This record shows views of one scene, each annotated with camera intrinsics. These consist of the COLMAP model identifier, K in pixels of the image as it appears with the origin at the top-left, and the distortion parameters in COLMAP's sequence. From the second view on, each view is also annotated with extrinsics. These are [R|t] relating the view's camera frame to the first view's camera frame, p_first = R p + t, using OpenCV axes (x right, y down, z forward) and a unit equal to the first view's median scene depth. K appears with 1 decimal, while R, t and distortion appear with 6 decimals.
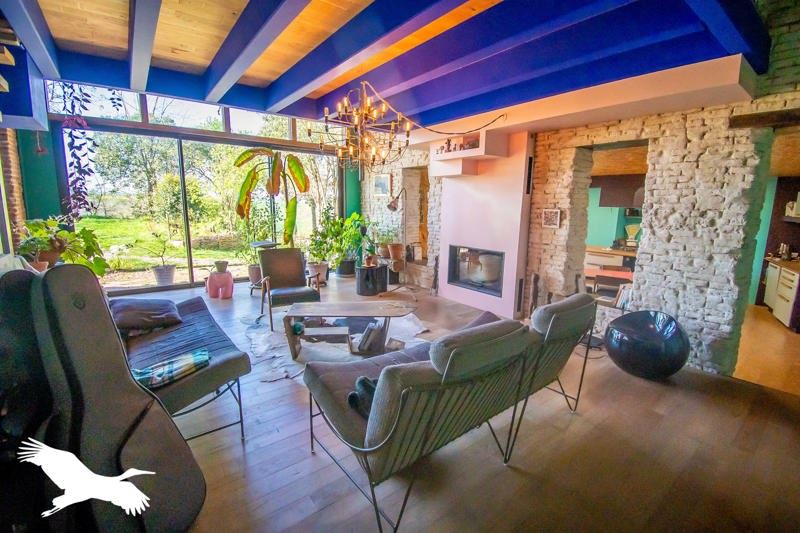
lens RADIAL K [[357.8, 0, 400.0], [0, 357.8, 266.5], [0, 0, 1]] dist [-0.002198, -0.000634]
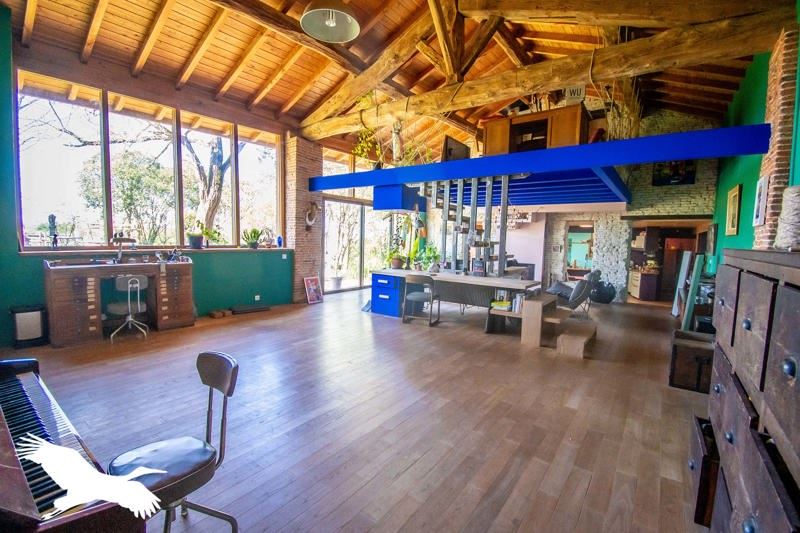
lens RADIAL K [[357.8, 0, 400.0], [0, 357.8, 266.5], [0, 0, 1]] dist [-0.002198, -0.000634]
pose [[0.963125, -0.009906, 0.268871, -1.203536], [0.033367, 0.996005, -0.082829, 0.143256], [-0.266976, 0.088746, 0.959608, -0.976828]]
